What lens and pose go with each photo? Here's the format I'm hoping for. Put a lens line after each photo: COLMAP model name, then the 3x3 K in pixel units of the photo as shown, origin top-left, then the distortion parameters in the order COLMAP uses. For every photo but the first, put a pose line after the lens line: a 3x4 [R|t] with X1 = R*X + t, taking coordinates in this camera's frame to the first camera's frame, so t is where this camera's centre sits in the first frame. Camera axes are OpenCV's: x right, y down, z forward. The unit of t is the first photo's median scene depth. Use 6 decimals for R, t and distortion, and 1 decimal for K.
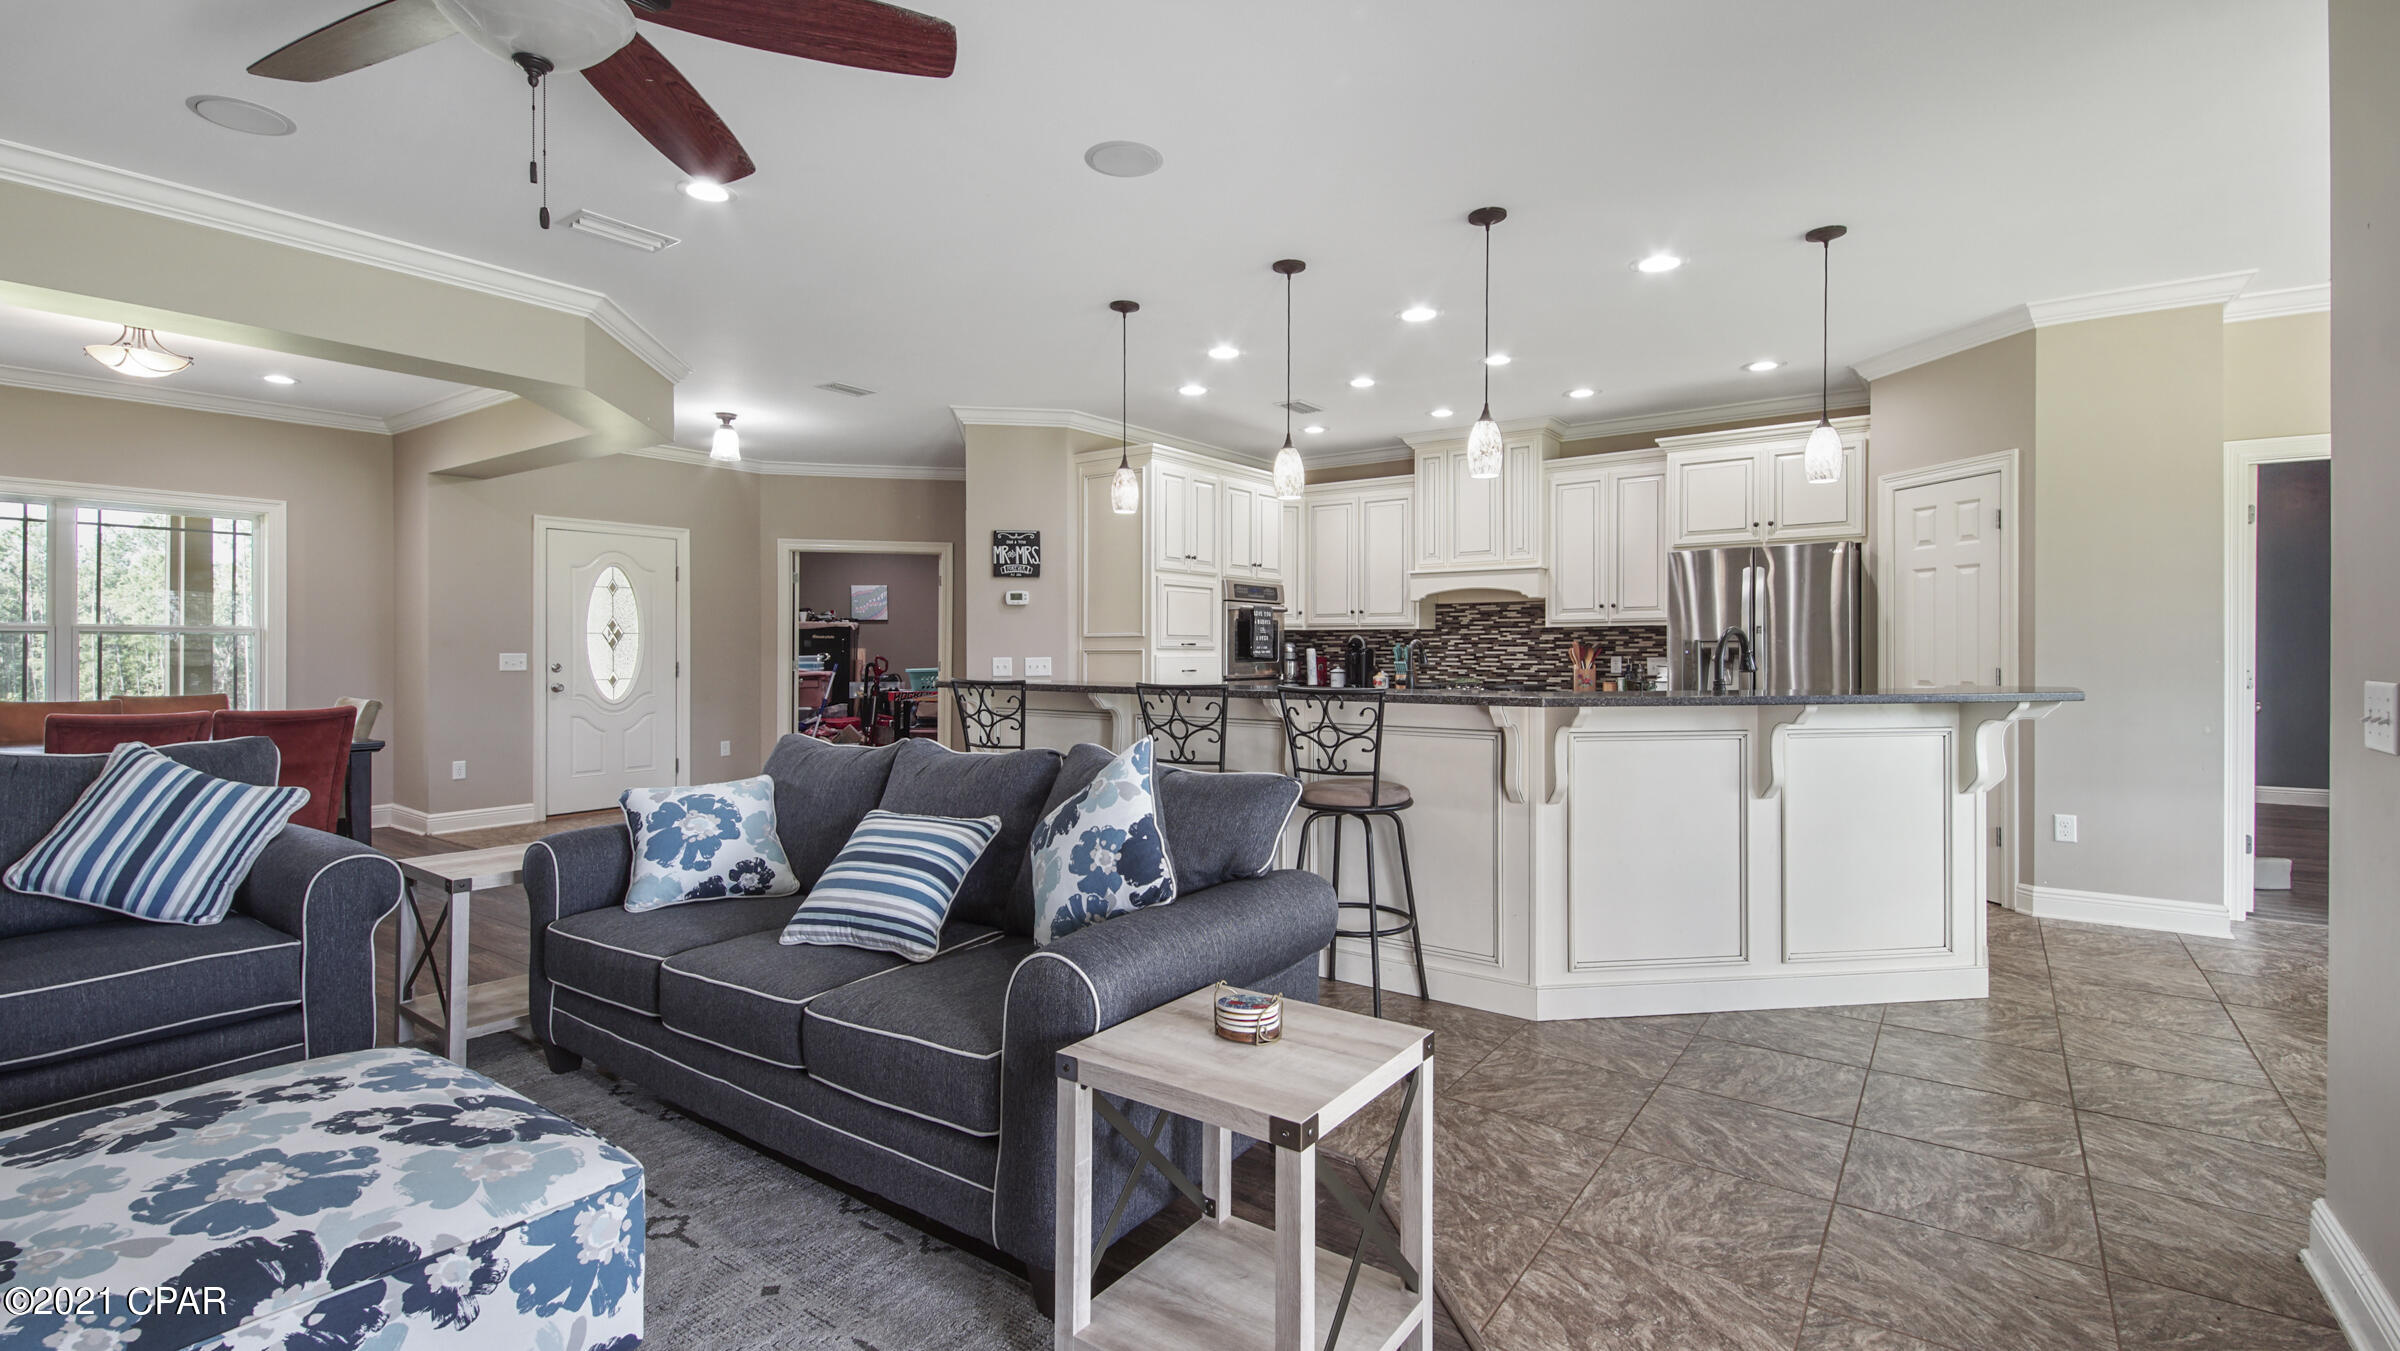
lens RADIAL K [[1080.6, 0, 1194.5], [0, 1080.6, 656.7], [0, 0, 1]] dist [0.002600, 0.000253]
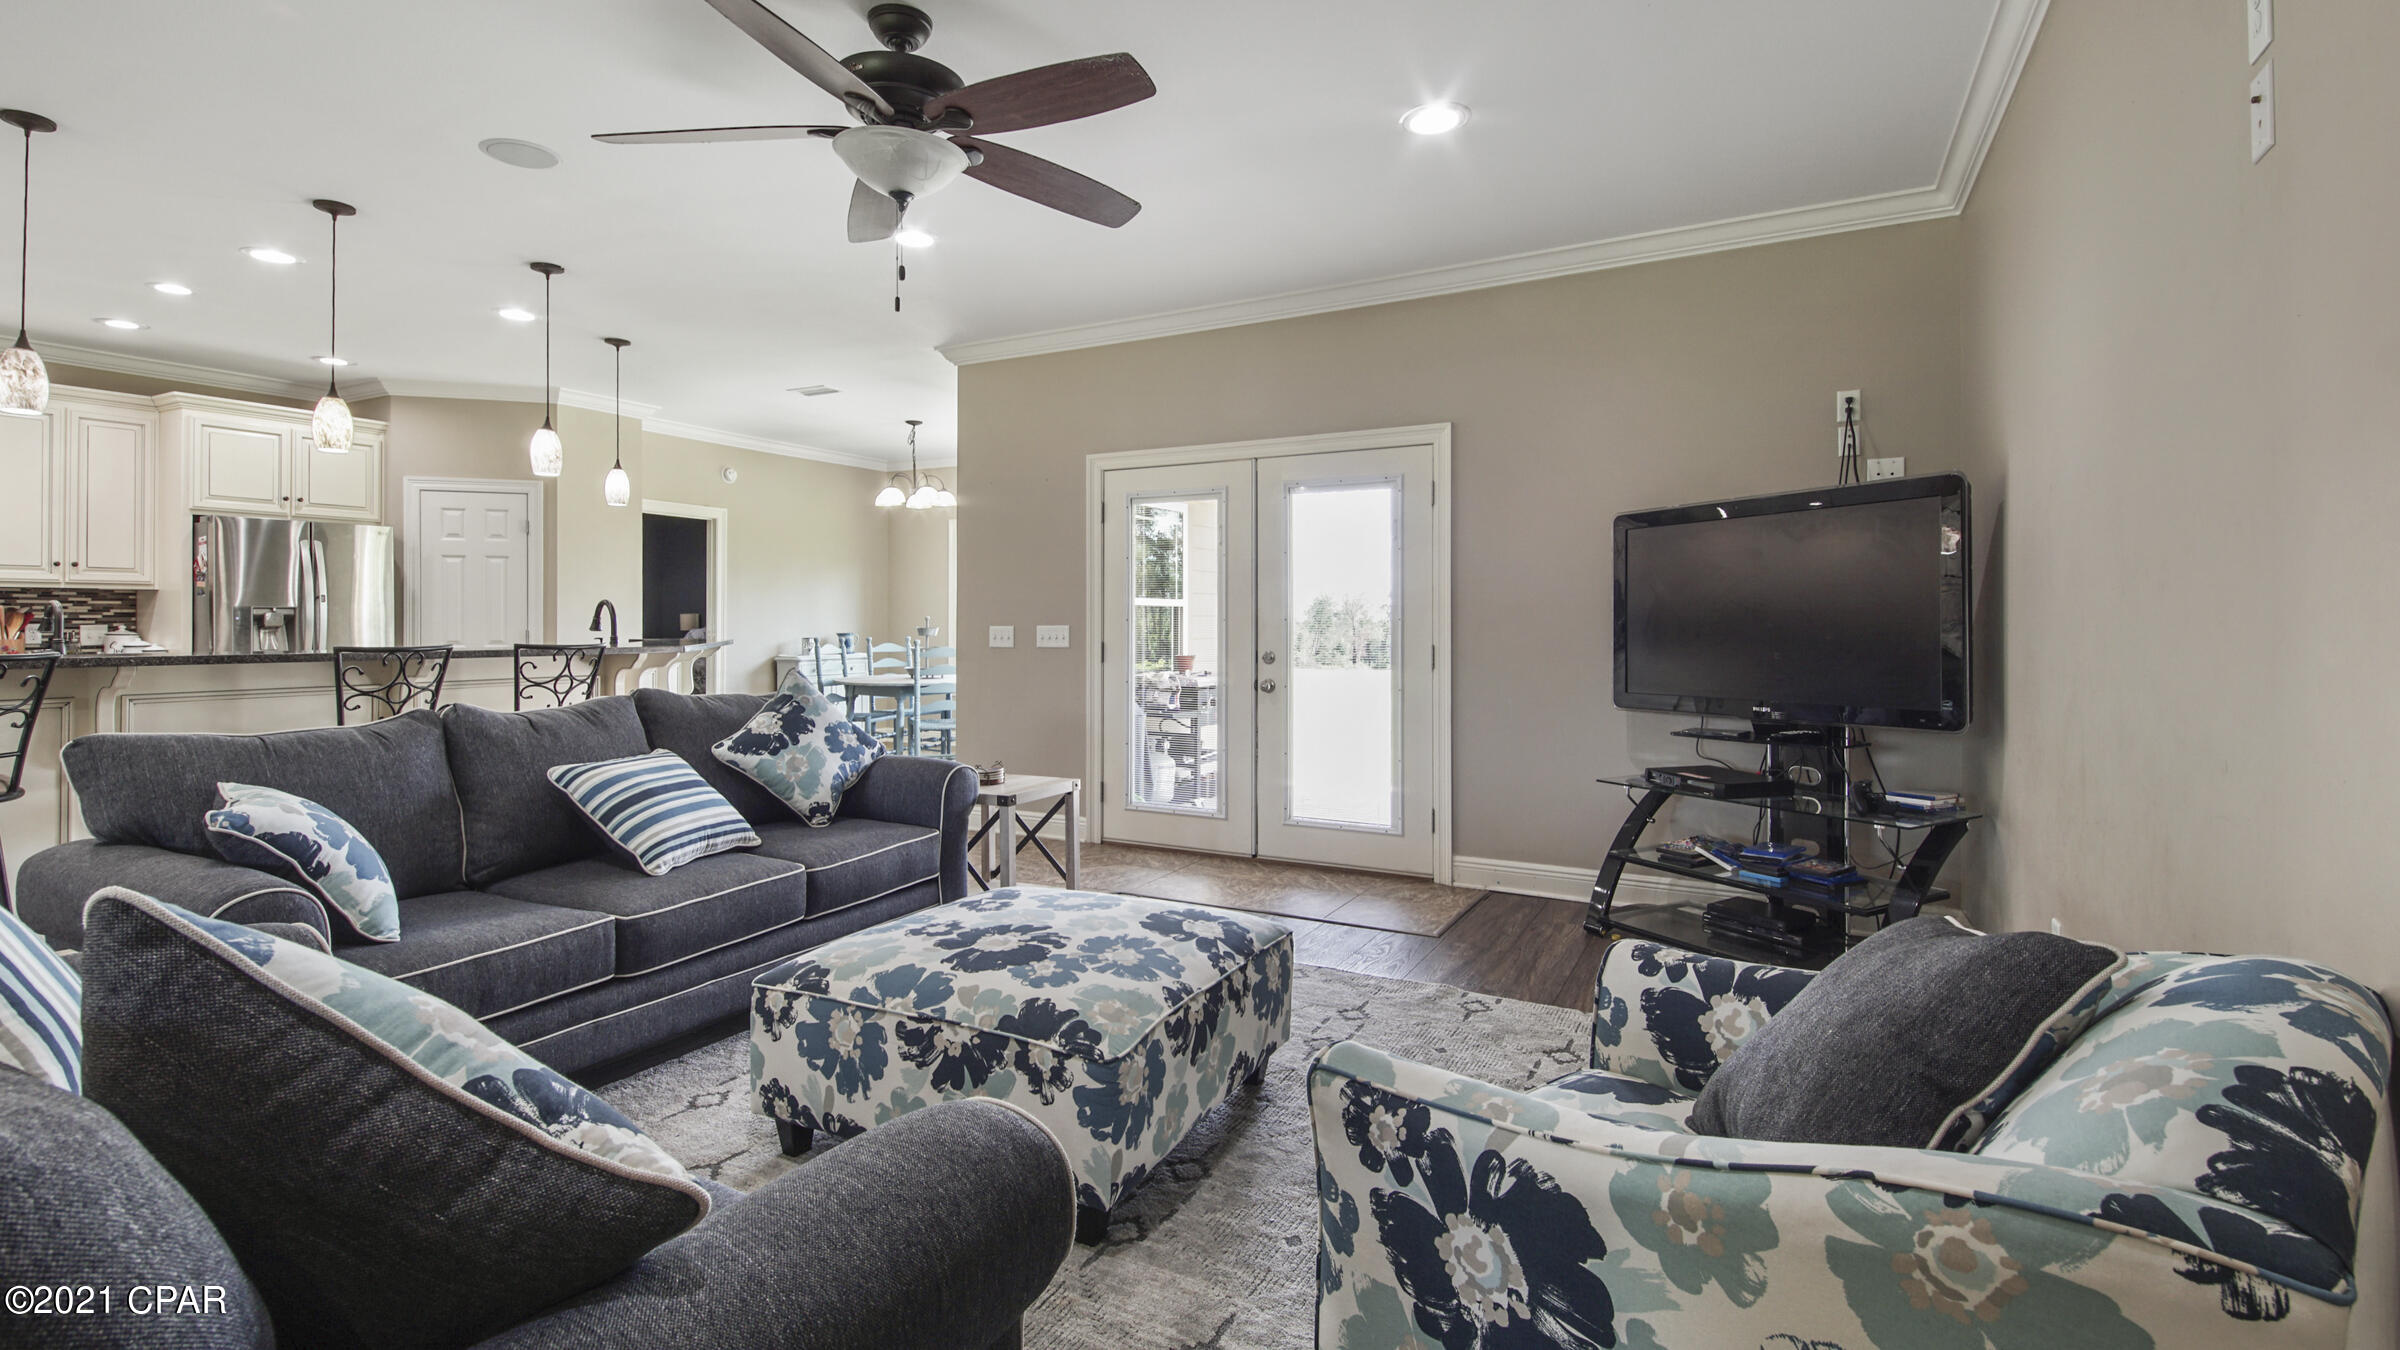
lens RADIAL K [[1080.6, 0, 1204.5], [0, 1080.6, 655.7], [0, 0, 1]] dist [0.002600, 0.000253]
pose [[-0.133898, -0.027661, 0.990609, -0.765239], [0.004987, 0.999579, 0.028586, 0.006216], [-0.990983, 0.008768, -0.133703, 0.292379]]
